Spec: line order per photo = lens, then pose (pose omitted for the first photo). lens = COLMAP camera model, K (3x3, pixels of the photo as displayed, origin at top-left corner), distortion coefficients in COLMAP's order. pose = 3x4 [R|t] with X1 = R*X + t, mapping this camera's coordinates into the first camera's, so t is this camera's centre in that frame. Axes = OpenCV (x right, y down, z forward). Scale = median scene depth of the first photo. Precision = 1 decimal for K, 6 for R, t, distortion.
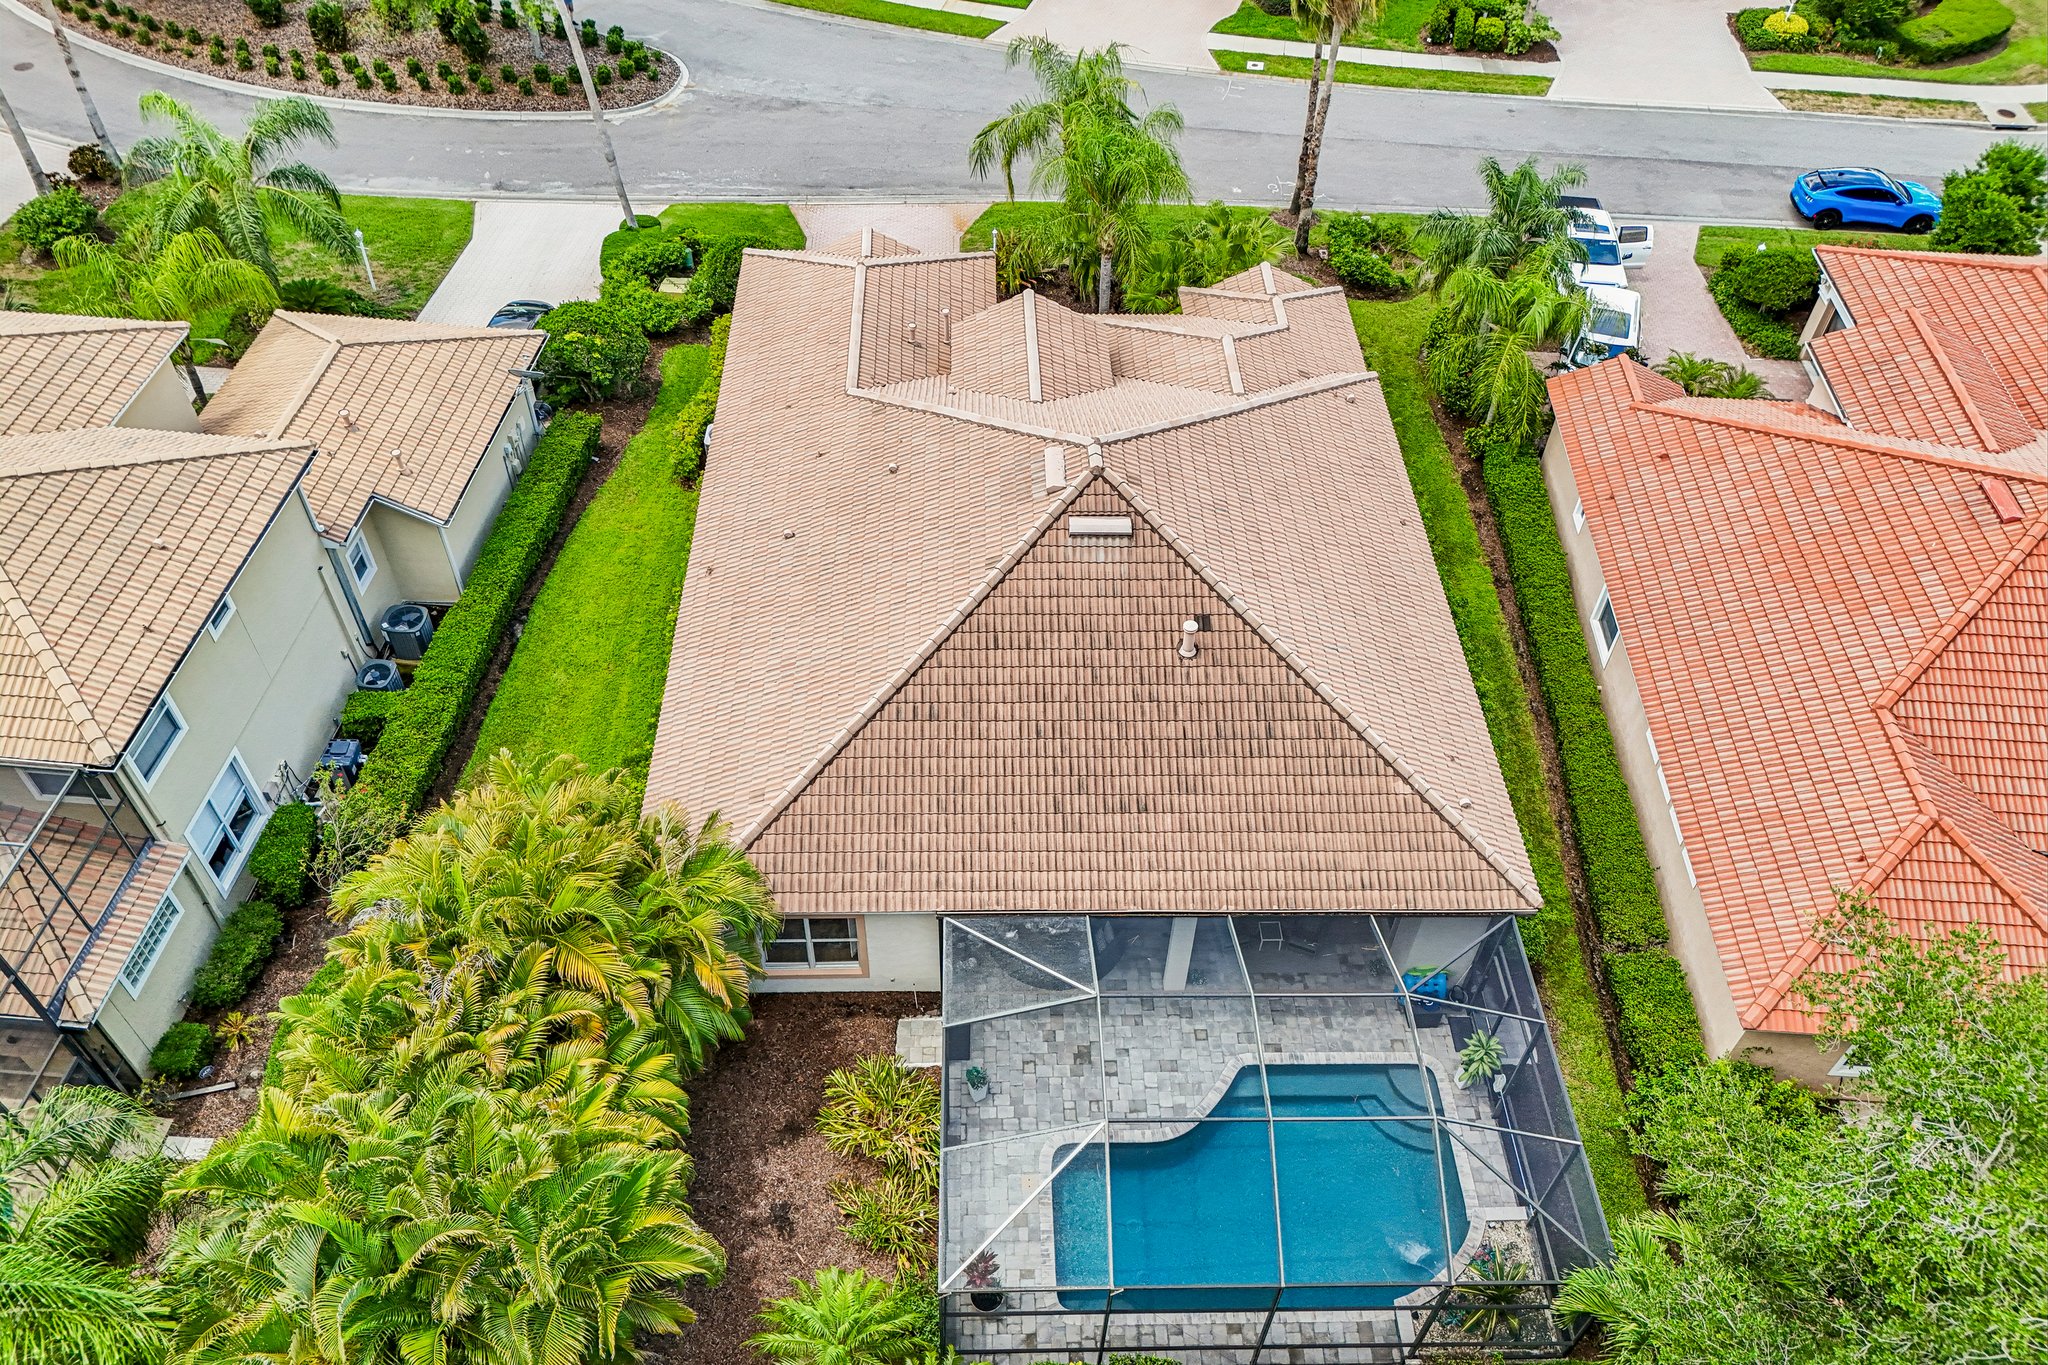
lens RADIAL K [[1528.5, 0, 1023.7], [0, 1528.5, 672.7], [0, 0, 1]] dist [0.107653, -0.141611]
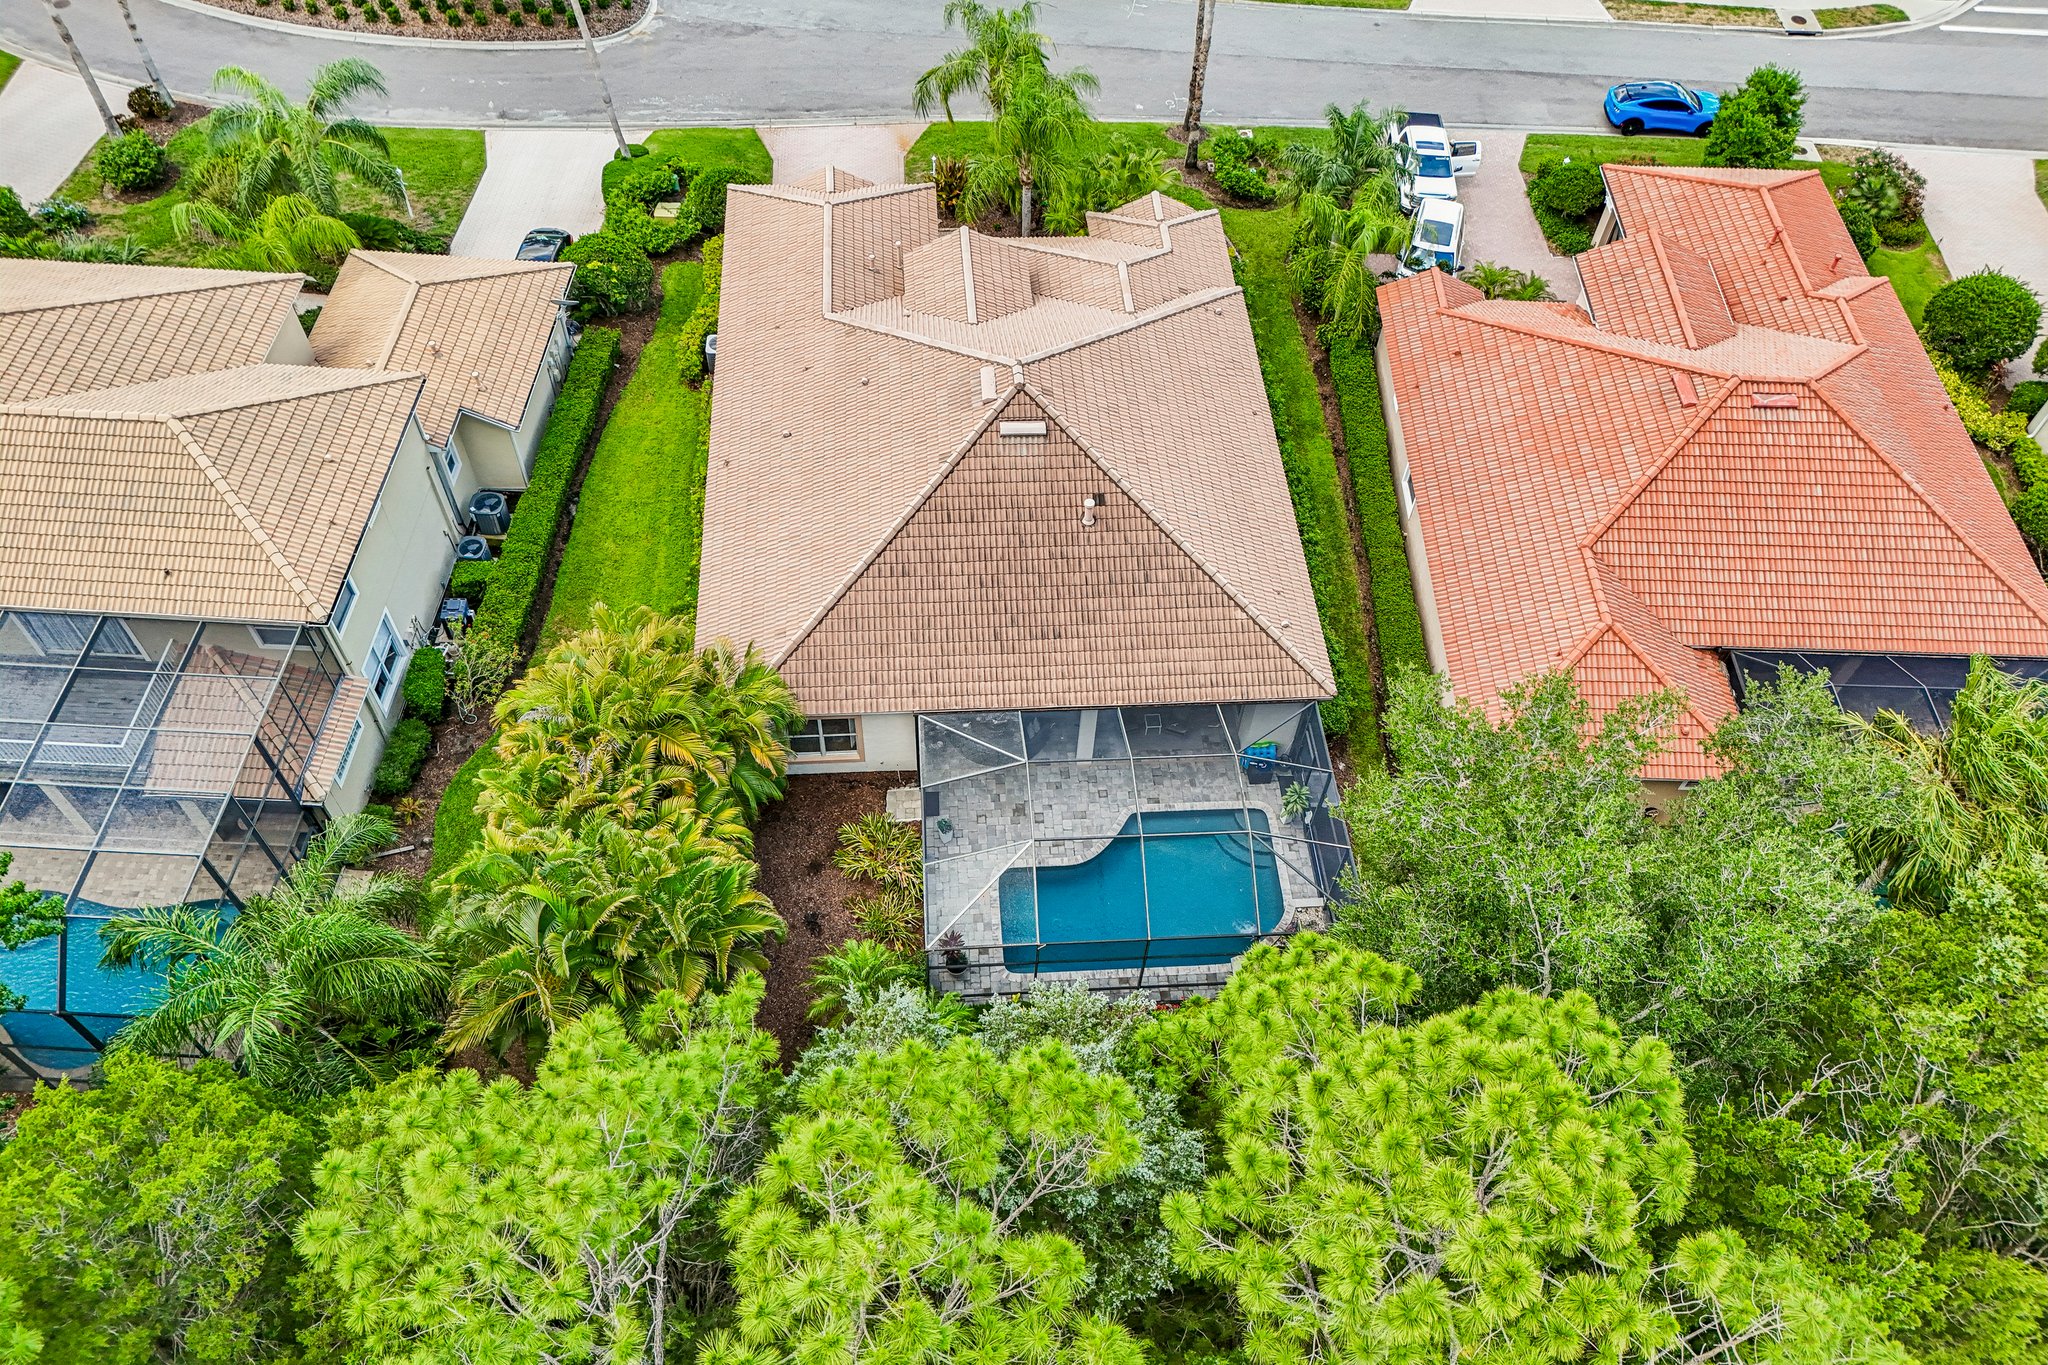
lens RADIAL K [[1528.5, 0, 1023.7], [0, 1528.5, 672.7], [0, 0, 1]] dist [0.107653, -0.141611]
pose [[0.999052, -0.028256, 0.033131, -0.000320], [0.024568, 0.993967, 0.106890, -0.021928], [-0.035952, -0.105975, 0.993719, -0.315475]]
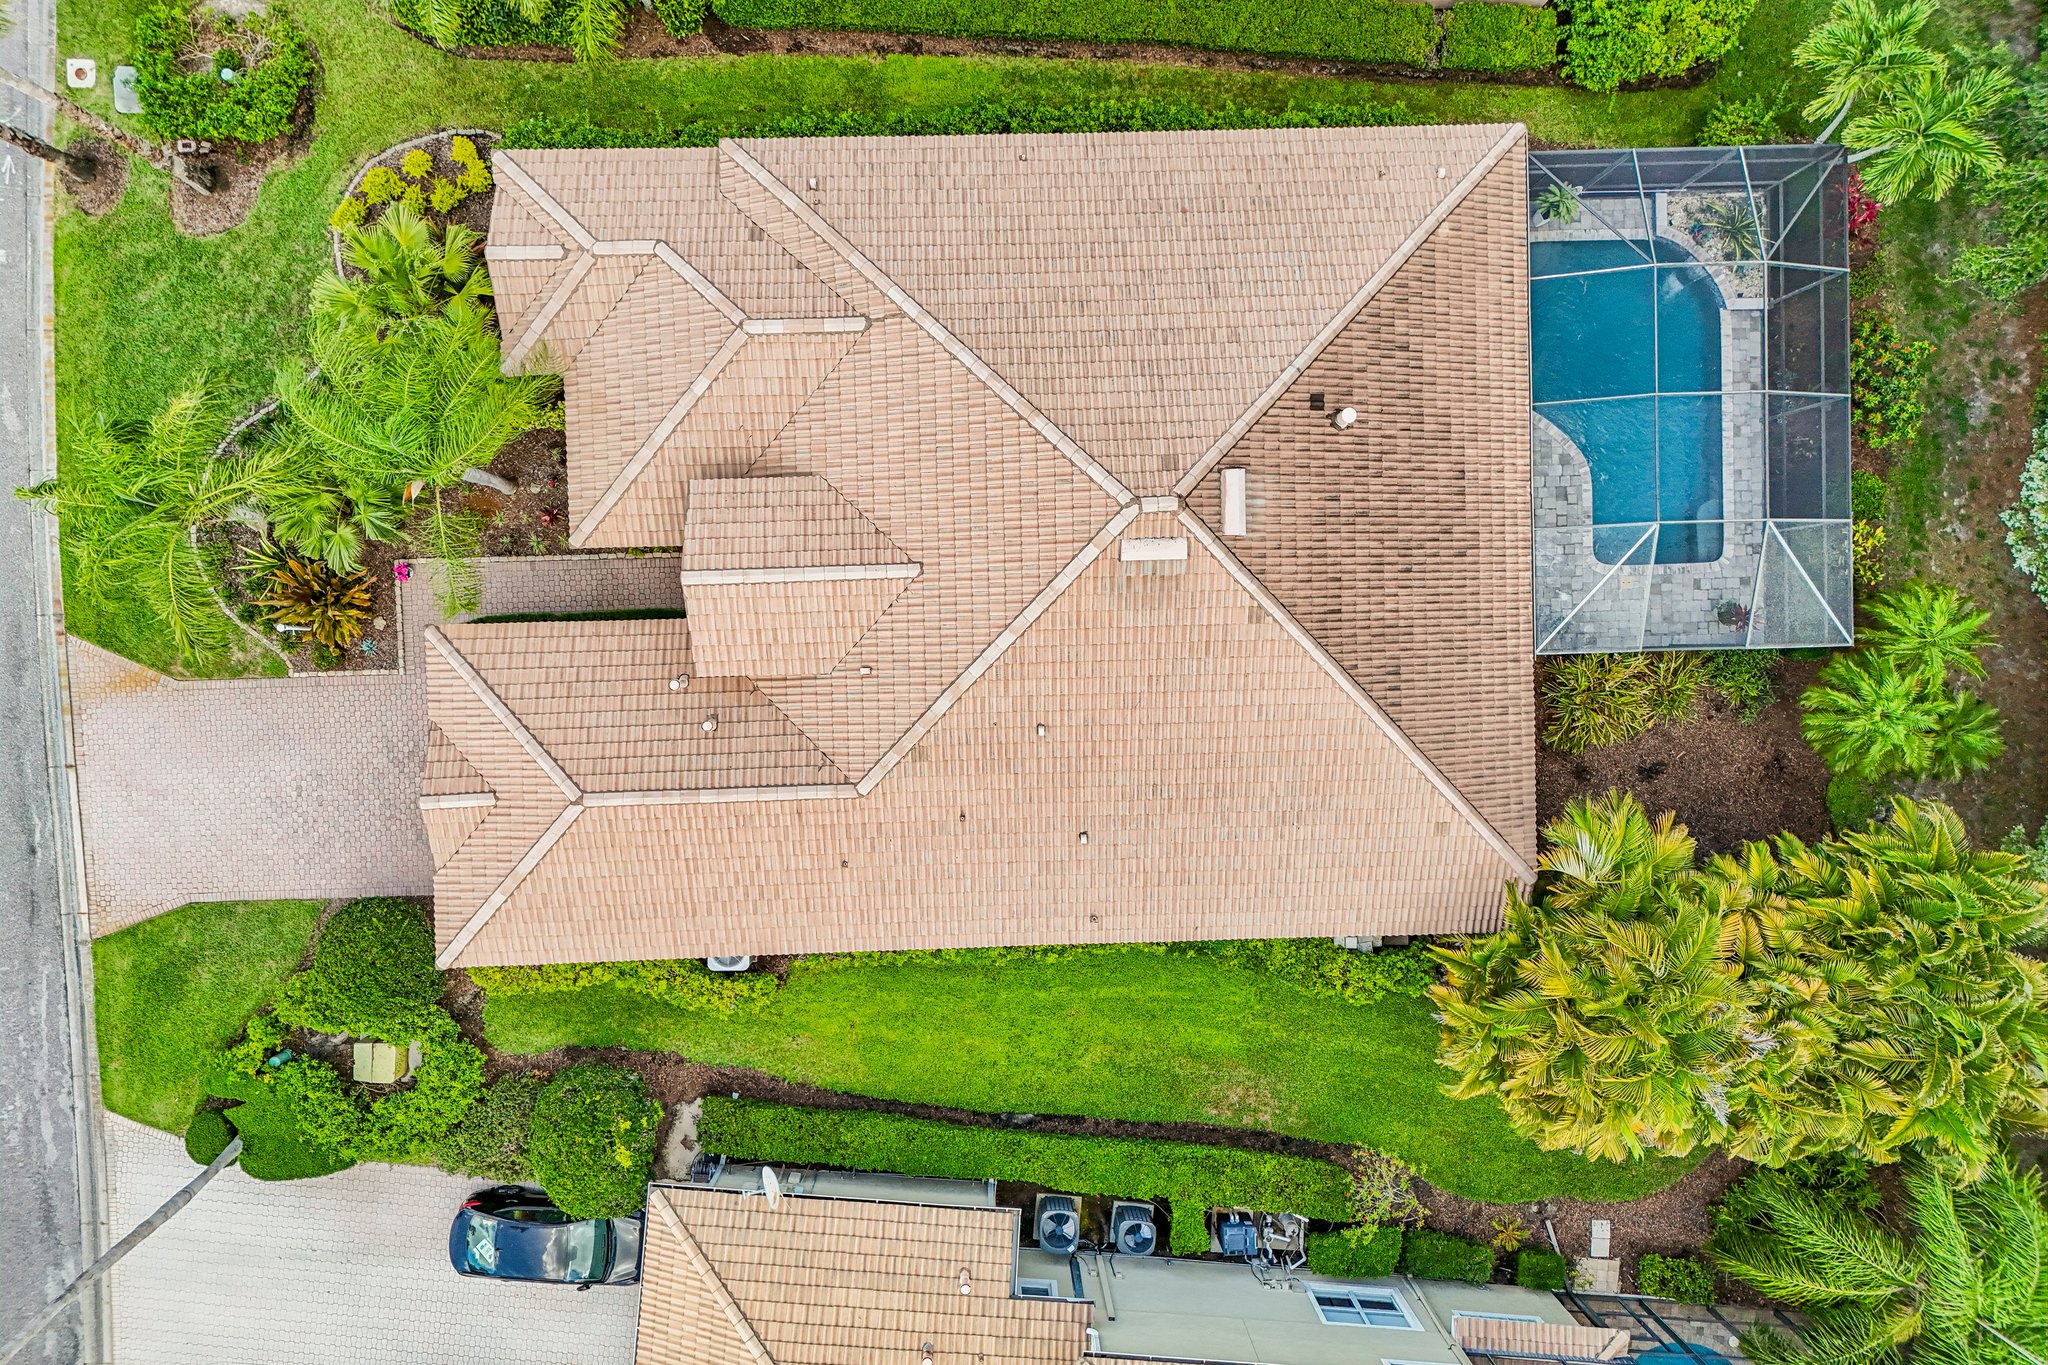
lens RADIAL K [[1528.5, 0, 1023.7], [0, 1528.5, 672.7], [0, 0, 1]] dist [0.107653, -0.141611]
pose [[-0.001082, -0.999073, -0.043030, -0.012027], [0.711829, -0.030992, 0.701669, -0.726332], [-0.702352, -0.029871, 0.711203, 0.351842]]
